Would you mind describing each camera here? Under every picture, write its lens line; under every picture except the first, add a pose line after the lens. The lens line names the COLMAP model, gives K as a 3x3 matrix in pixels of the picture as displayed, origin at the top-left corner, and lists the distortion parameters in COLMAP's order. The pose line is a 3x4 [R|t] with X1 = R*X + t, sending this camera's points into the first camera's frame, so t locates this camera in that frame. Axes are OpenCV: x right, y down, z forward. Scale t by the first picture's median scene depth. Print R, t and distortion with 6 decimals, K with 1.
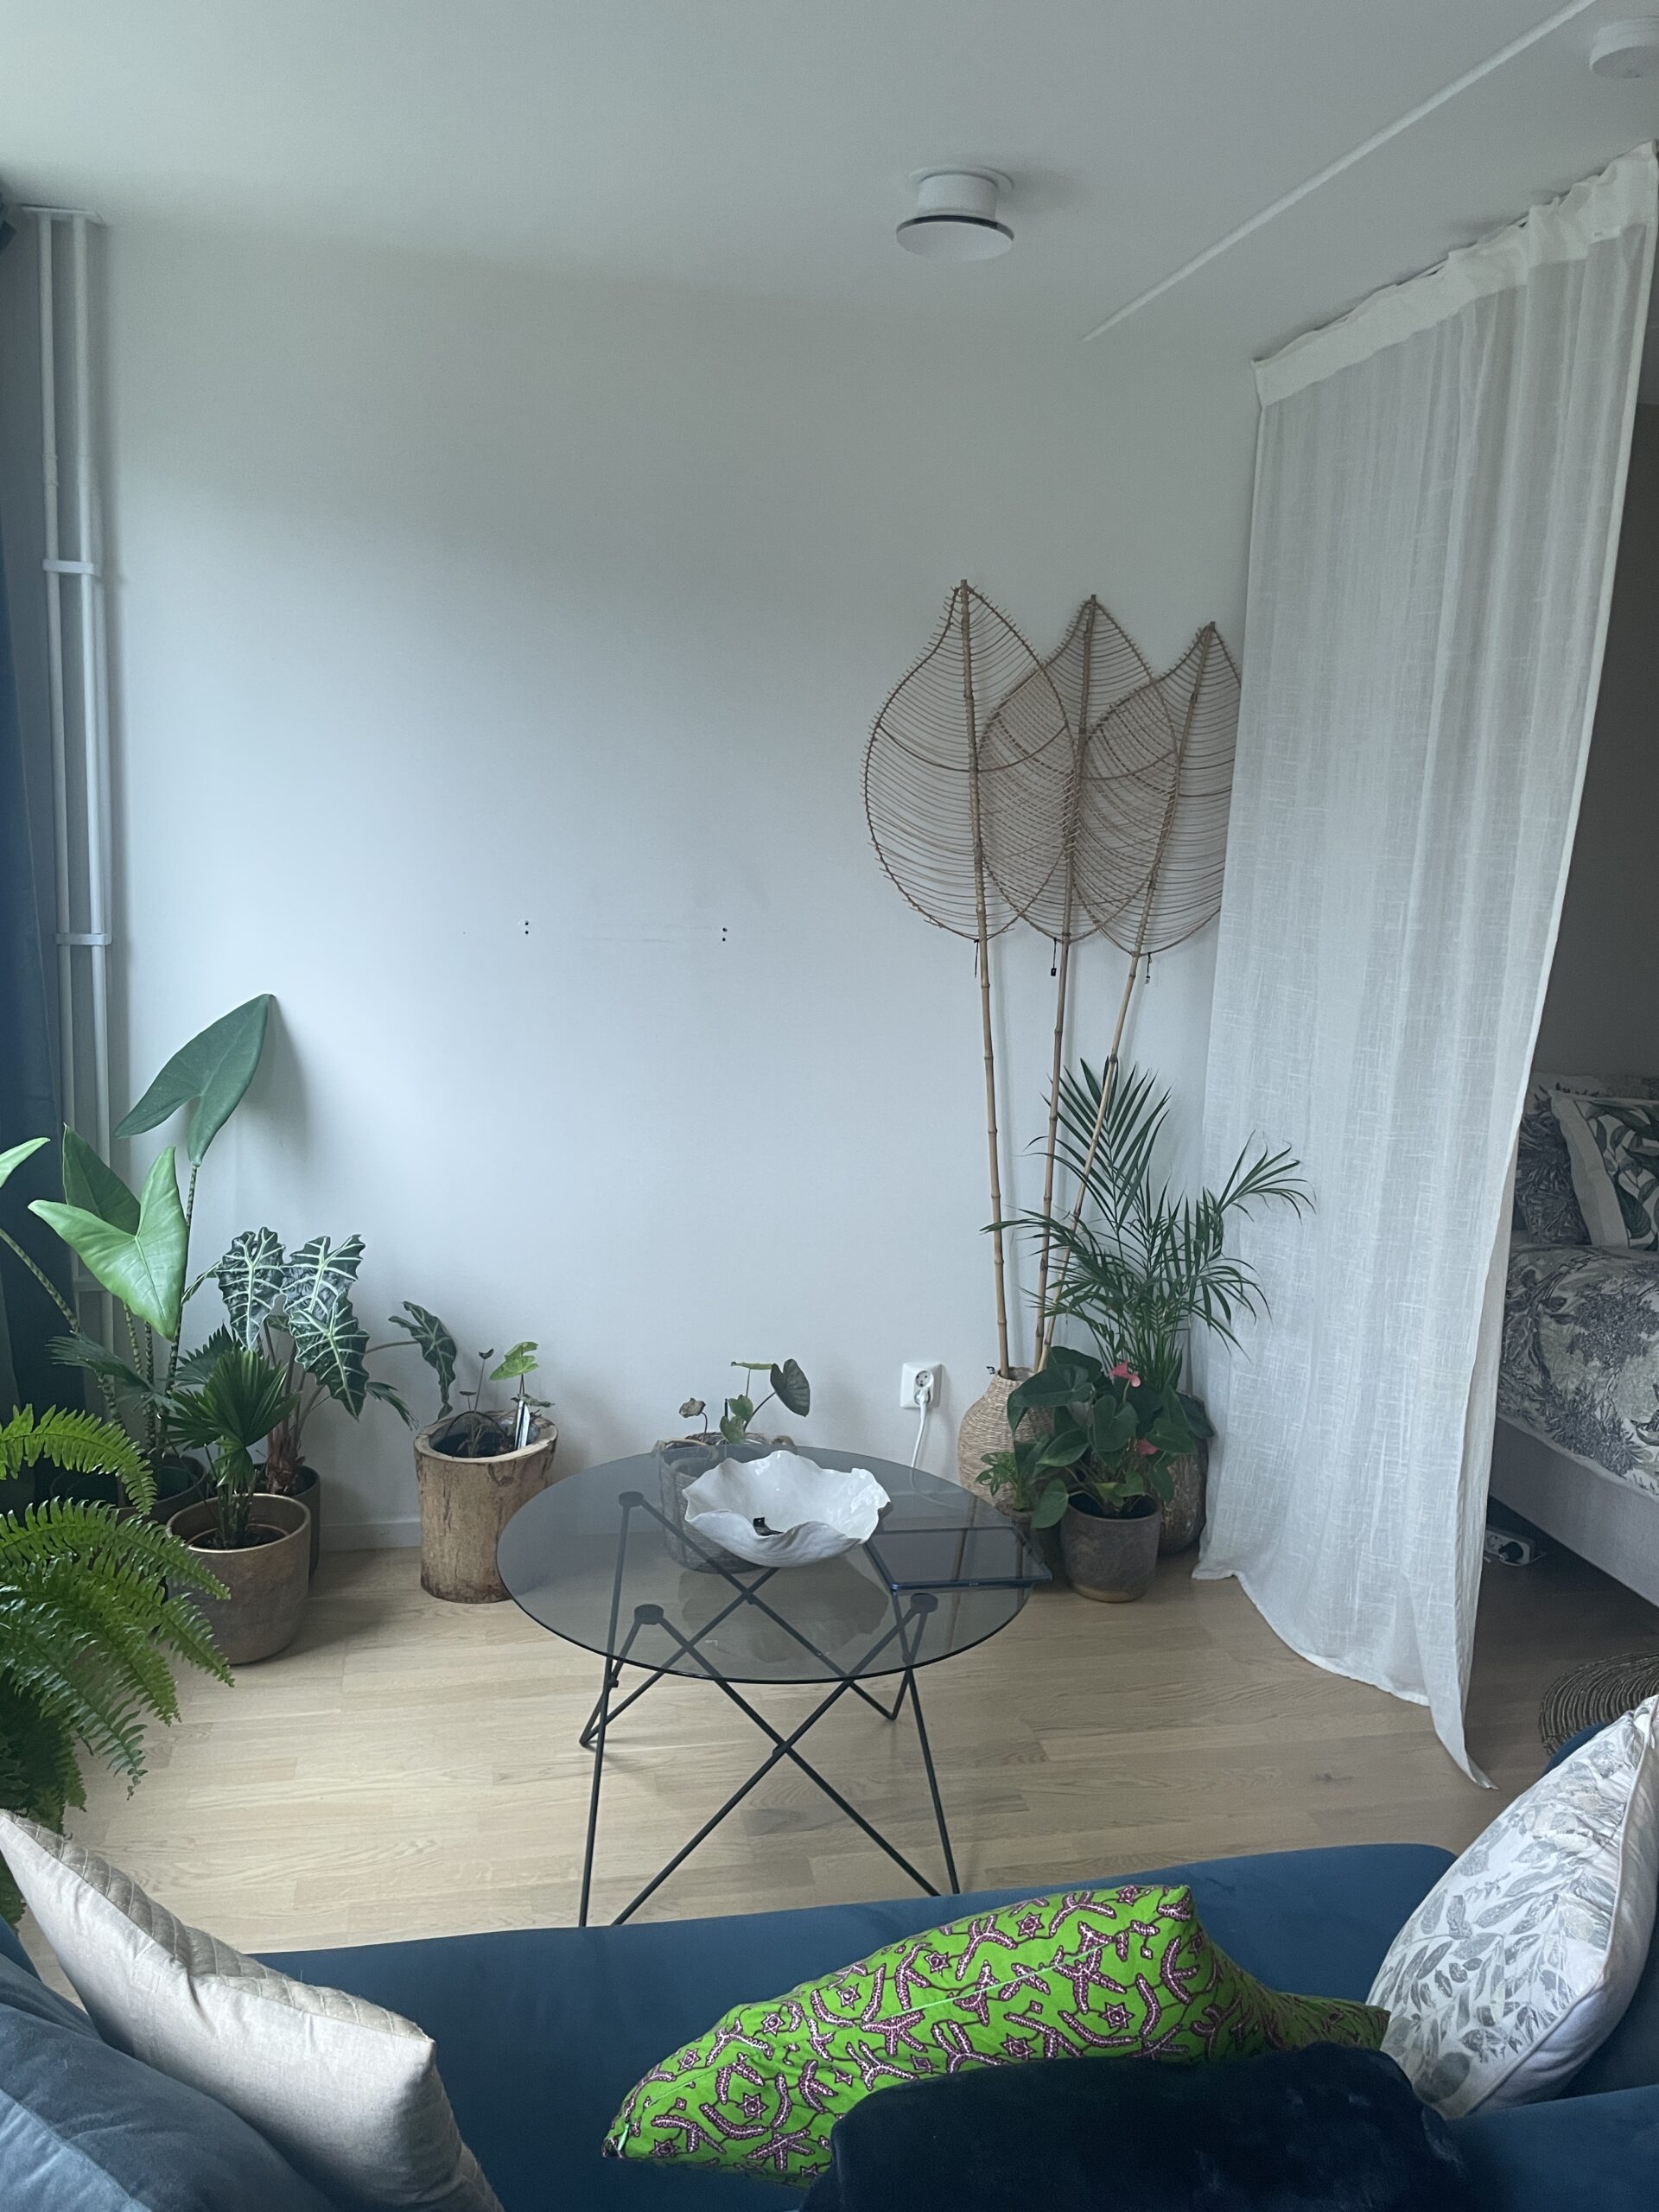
lens RADIAL K [[1693.1, 0, 833.8], [0, 1693.1, 1067.6], [0, 0, 1]] dist [0.078755, -0.095630]
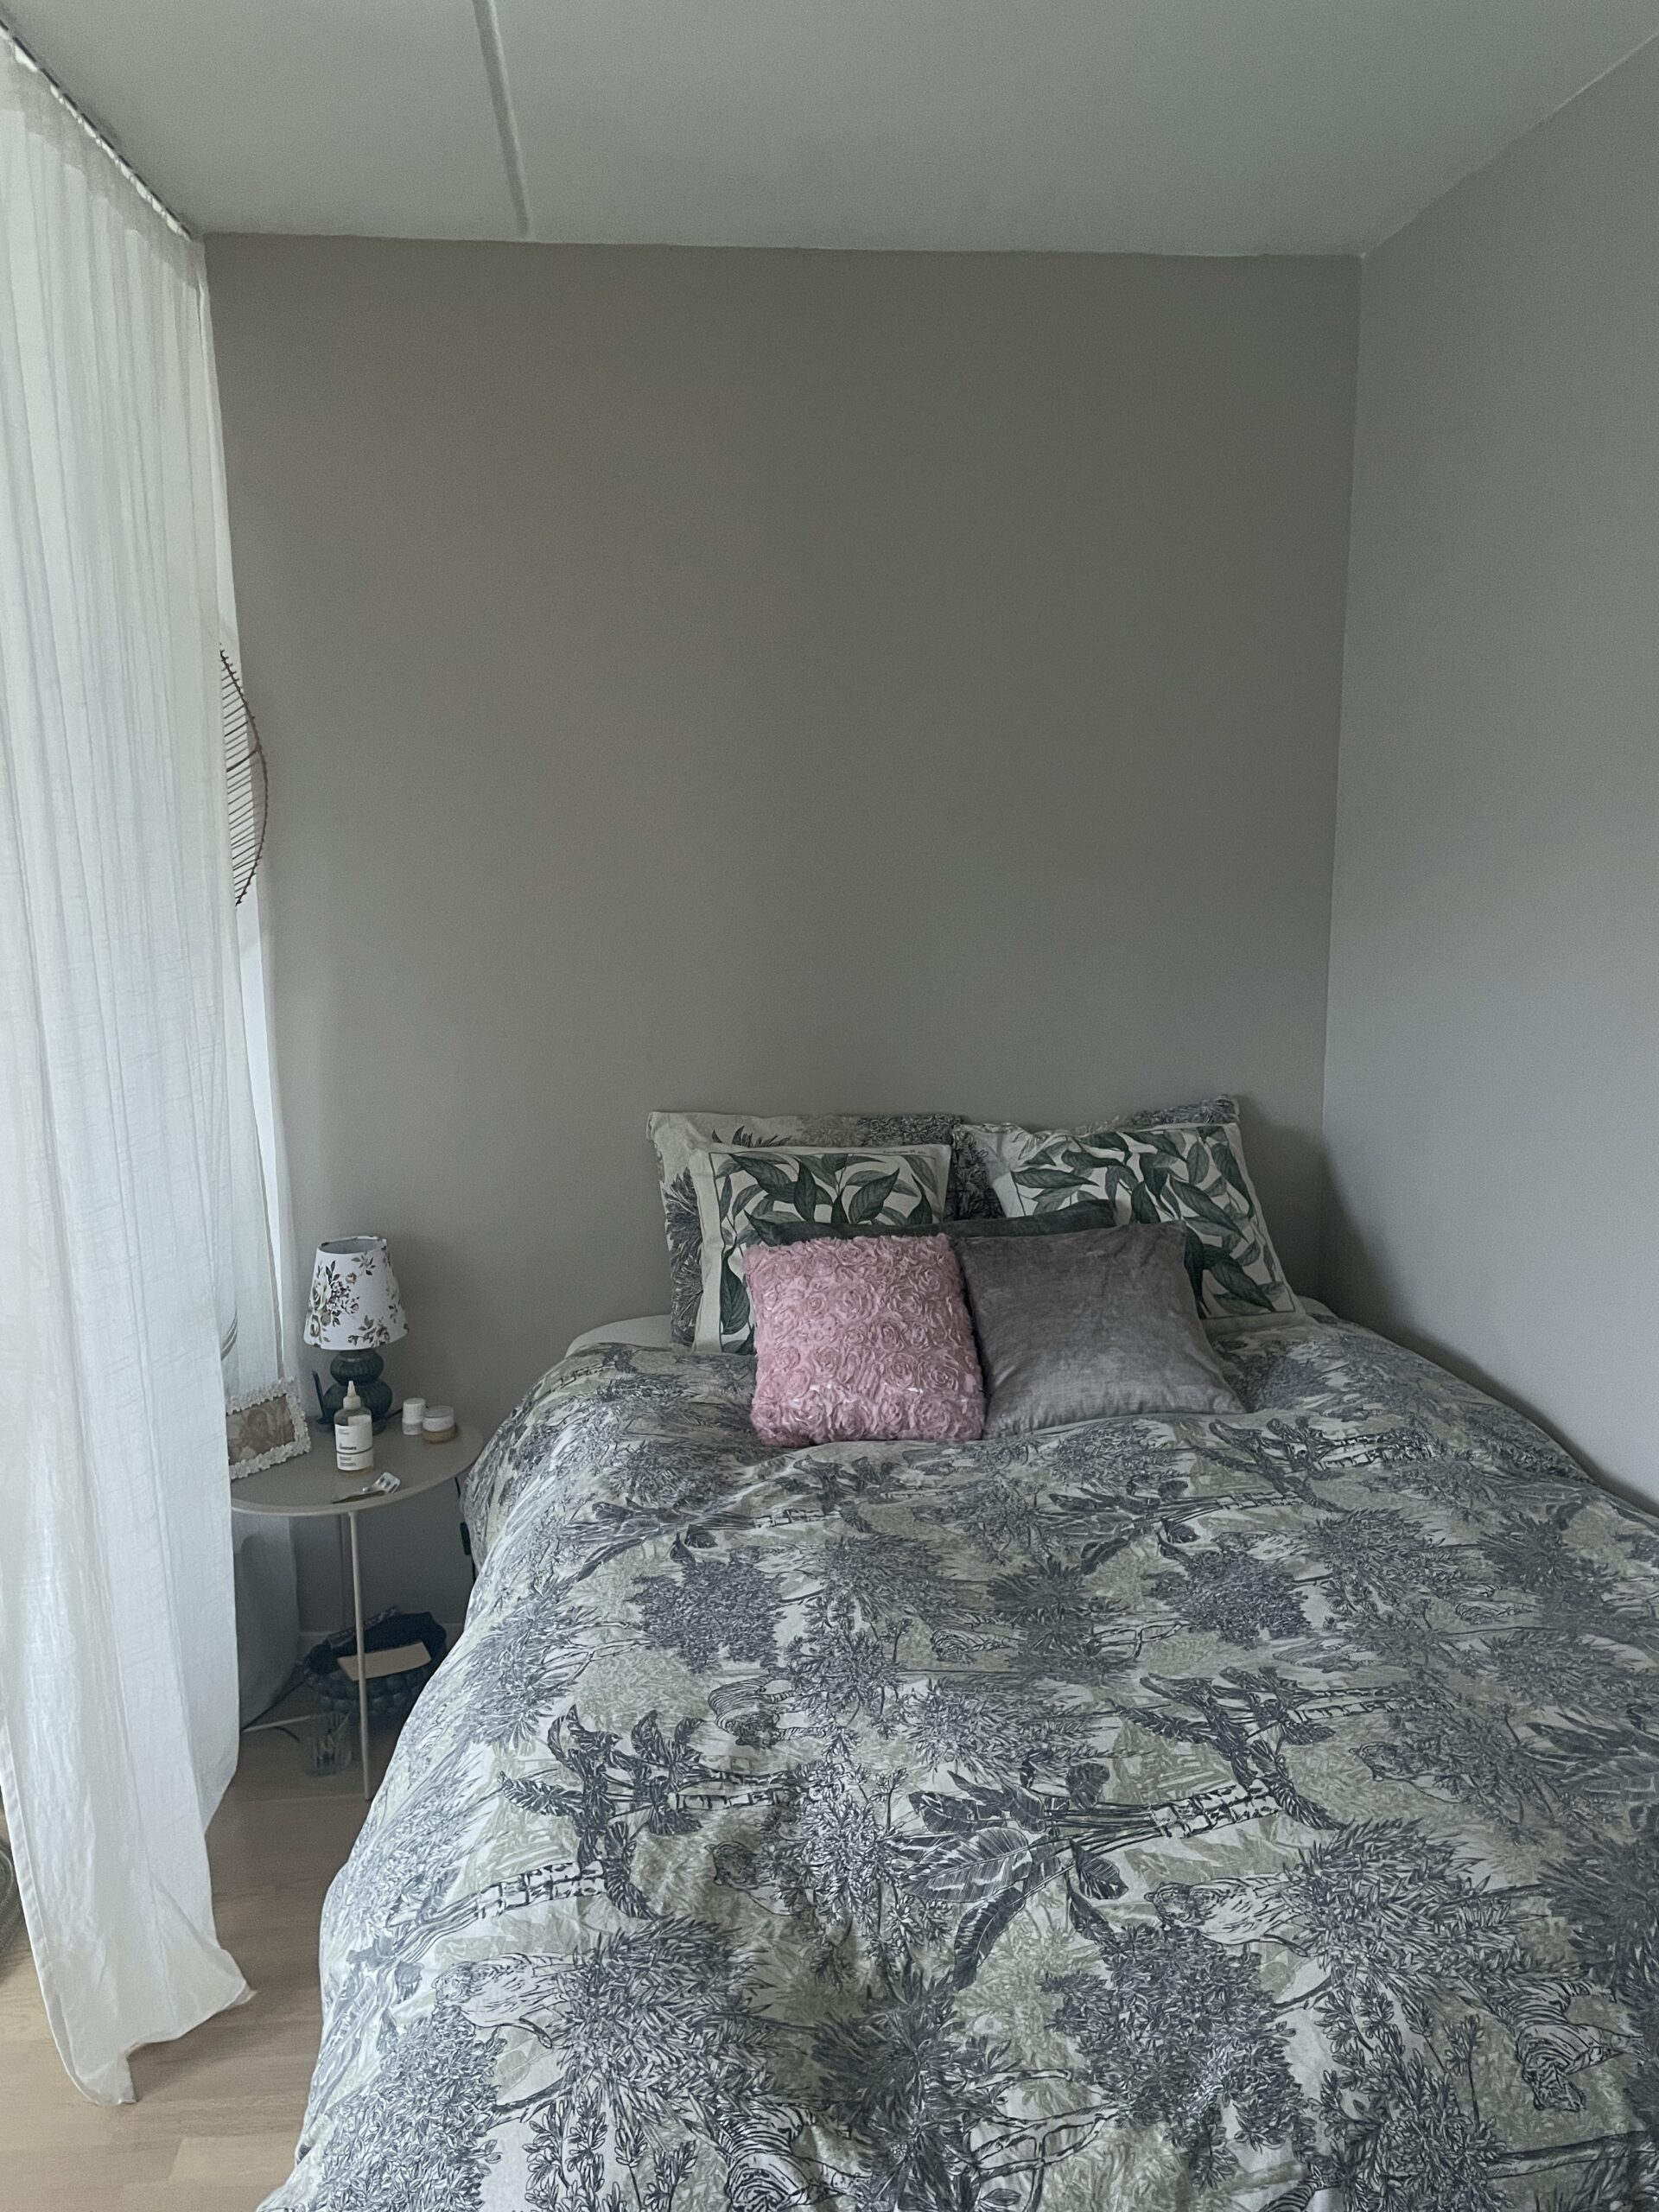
lens RADIAL K [[1693.1, 0, 833.8], [0, 1693.1, 1067.6], [0, 0, 1]] dist [0.078755, -0.095630]
pose [[0.990777, -0.029548, -0.132240, 0.668714], [0.030636, 0.999511, 0.006198, -0.025661], [0.131992, -0.010192, 0.991198, 0.270261]]
